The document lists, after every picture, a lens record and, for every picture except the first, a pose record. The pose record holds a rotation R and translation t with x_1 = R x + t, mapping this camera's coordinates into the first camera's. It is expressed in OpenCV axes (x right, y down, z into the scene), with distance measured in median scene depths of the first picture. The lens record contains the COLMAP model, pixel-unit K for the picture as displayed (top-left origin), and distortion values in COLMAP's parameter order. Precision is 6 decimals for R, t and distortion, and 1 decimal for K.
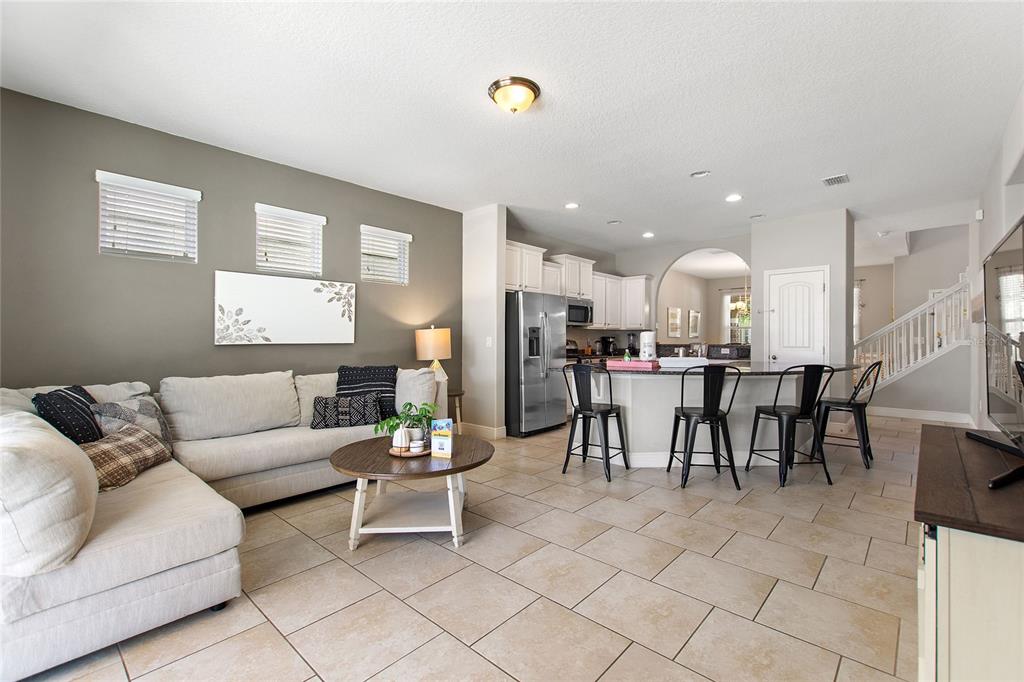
lens RADIAL K [[445.2, 0, 512.0], [0, 445.2, 341.0], [0, 0, 1]] dist [0.000873, 0.000144]
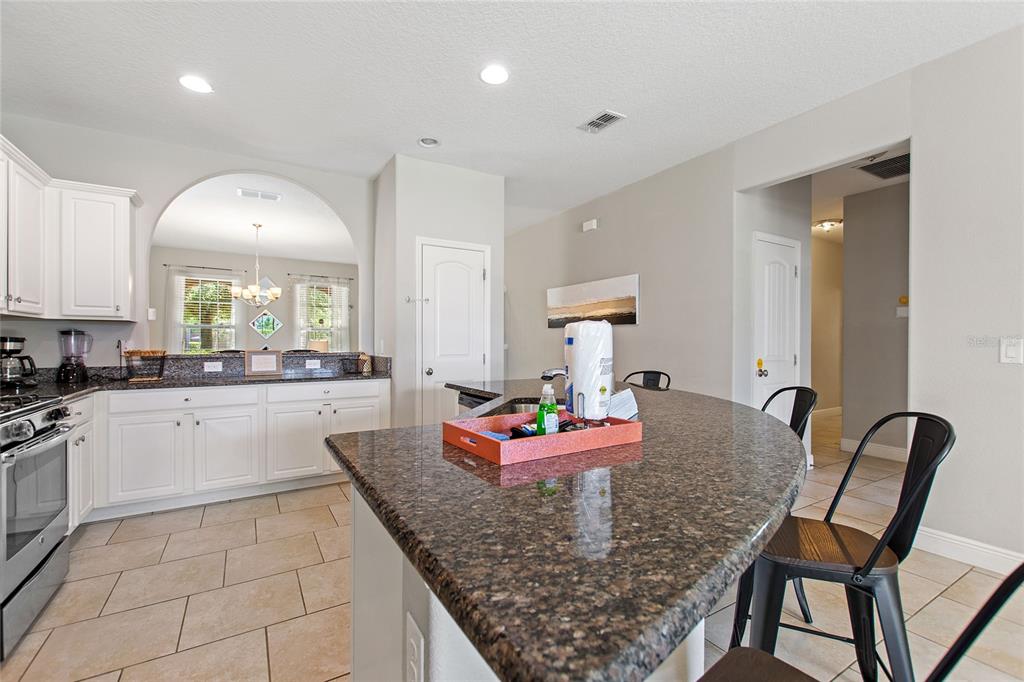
lens RADIAL K [[445.2, 0, 512.0], [0, 445.2, 341.0], [0, 0, 1]] dist [0.000873, 0.000144]
pose [[0.282290, 0.004791, 0.959317, 0.002259], [0.003466, 0.999976, -0.006014, -0.003308], [-0.959323, 0.005022, 0.282266, 0.548213]]
